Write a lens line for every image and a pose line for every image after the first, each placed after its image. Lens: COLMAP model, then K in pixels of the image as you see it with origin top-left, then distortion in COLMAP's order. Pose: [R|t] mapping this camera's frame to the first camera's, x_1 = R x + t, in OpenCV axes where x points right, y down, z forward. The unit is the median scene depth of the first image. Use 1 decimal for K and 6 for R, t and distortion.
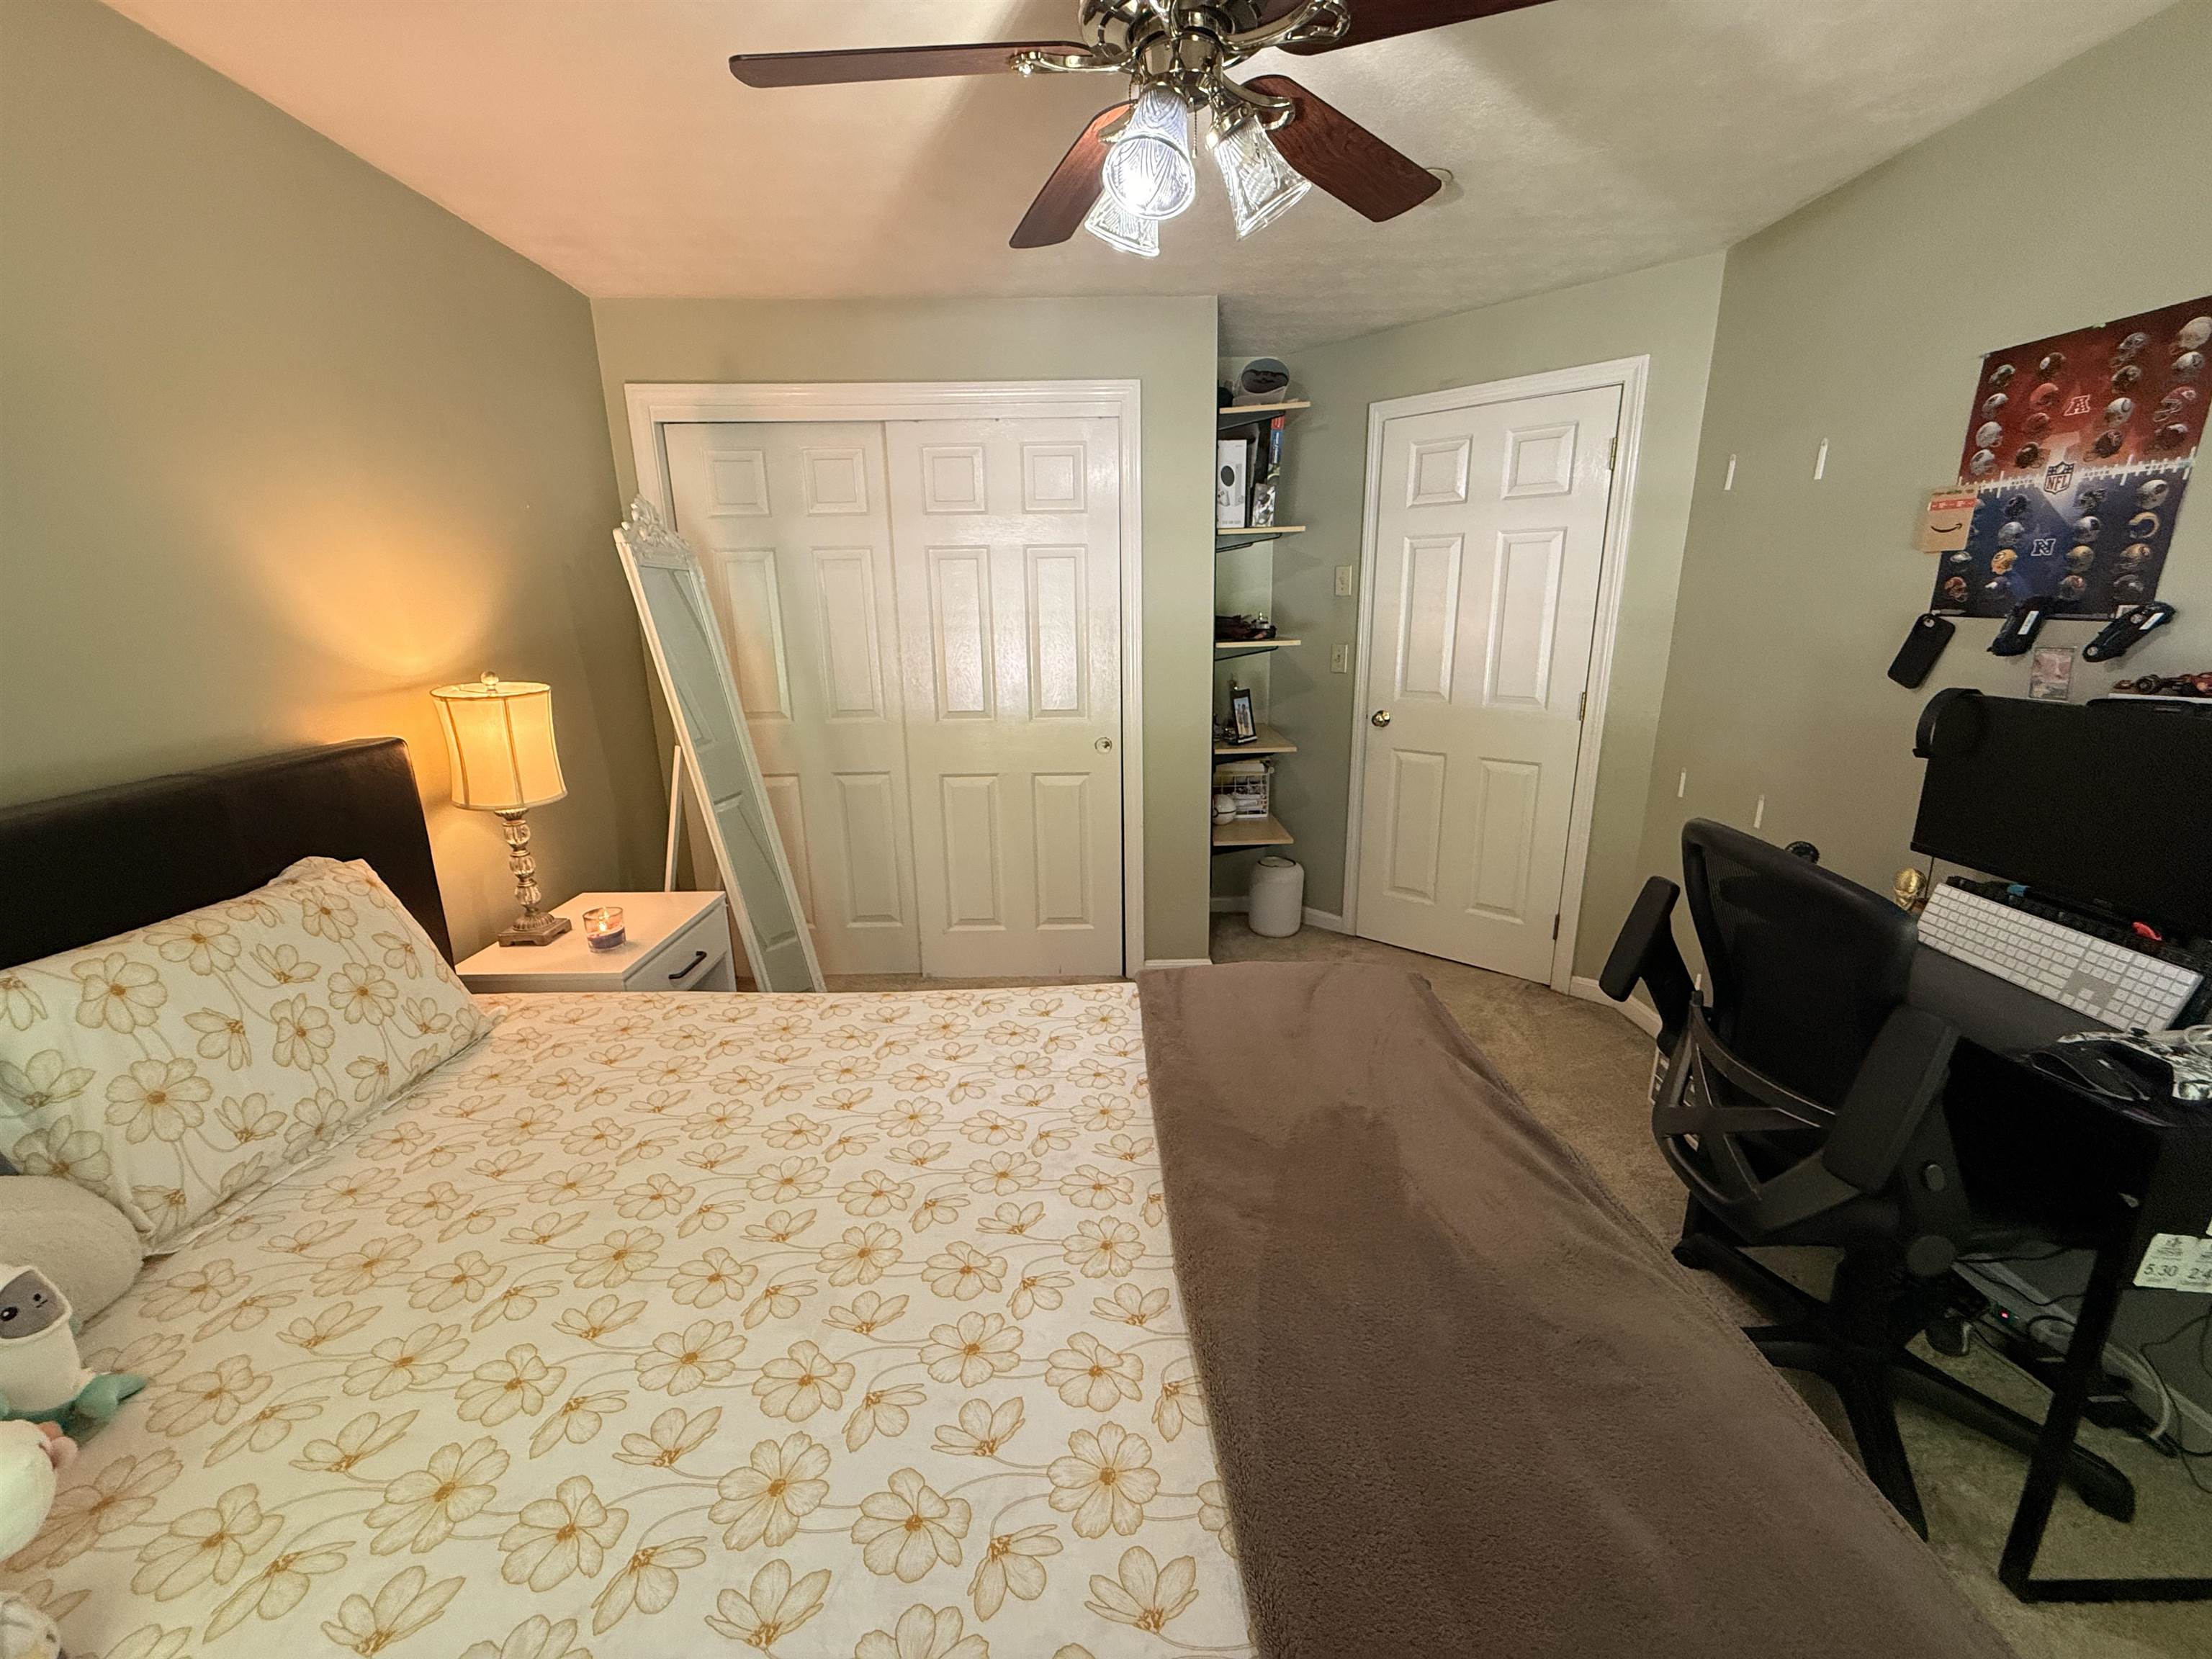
lens RADIAL K [[881.9, 0, 1101.8], [0, 881.9, 828.4], [0, 0, 1]] dist [-0.000747, 0.000578]
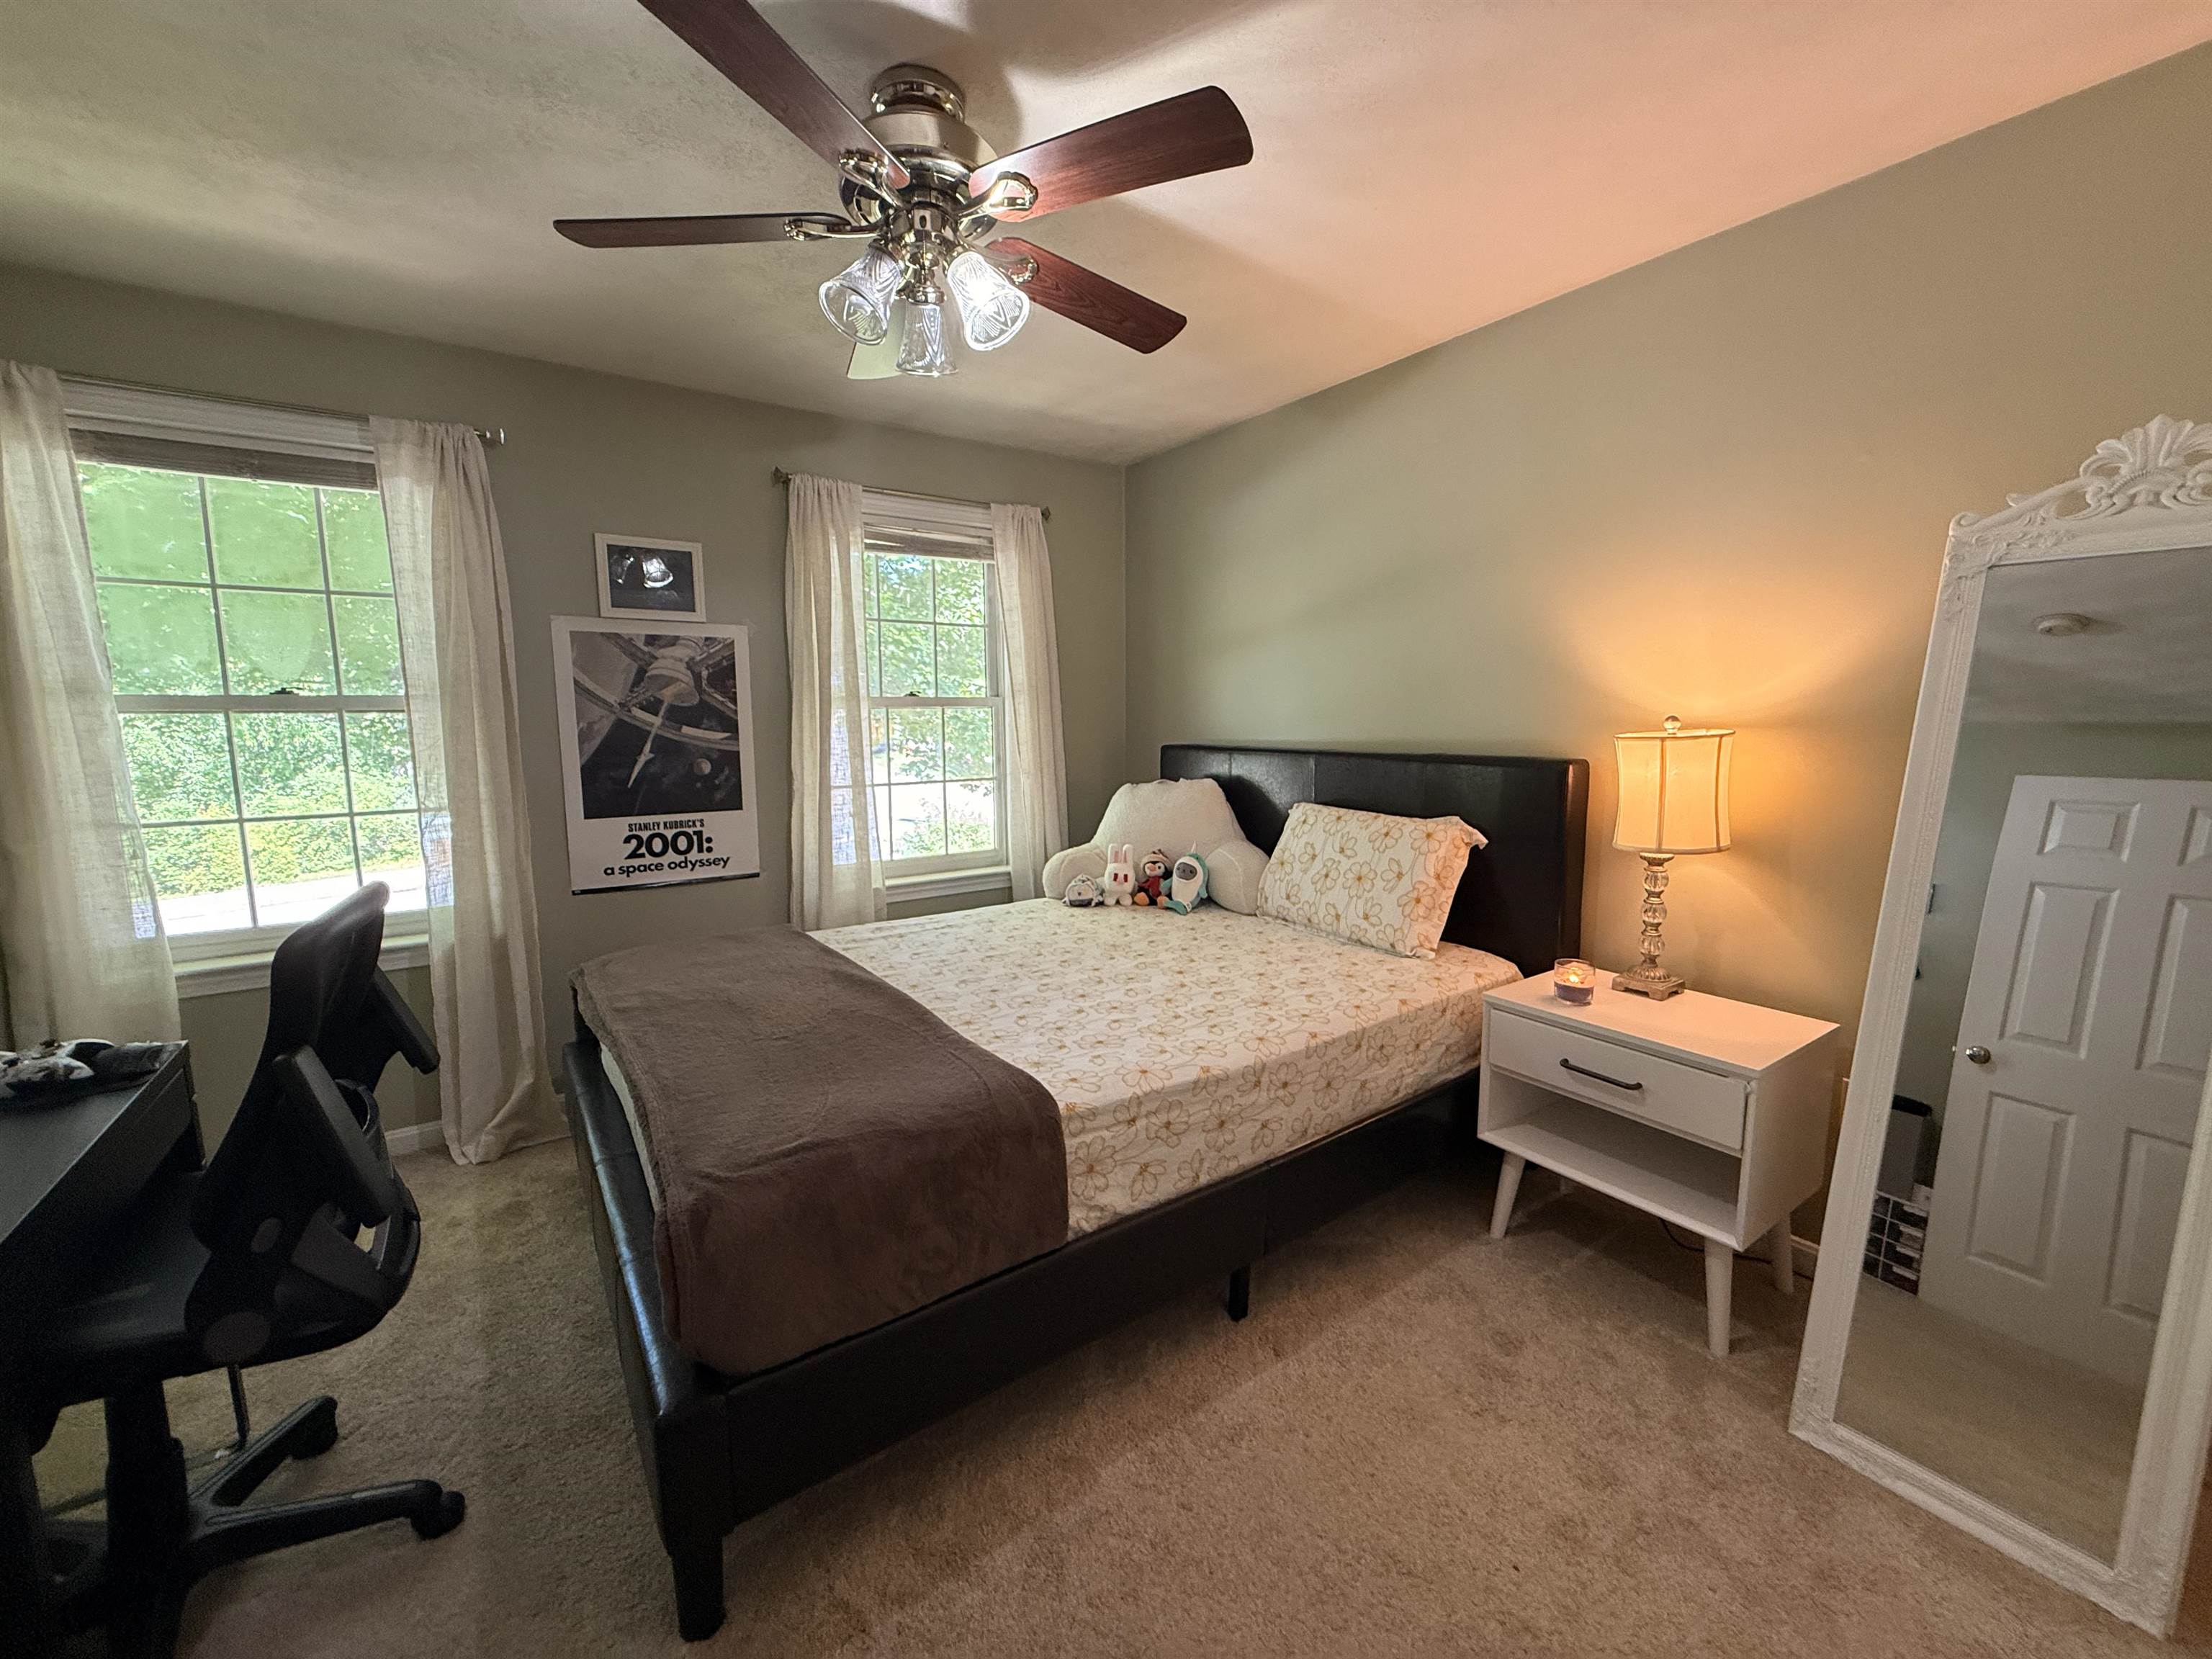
lens RADIAL K [[881.9, 0, 1101.8], [0, 881.9, 828.4], [0, 0, 1]] dist [-0.000747, 0.000578]
pose [[-0.828260, 0.098237, -0.551665, 0.563202], [-0.119787, 0.930711, 0.345583, -0.464616], [0.547390, 0.352315, -0.759103, 2.059755]]
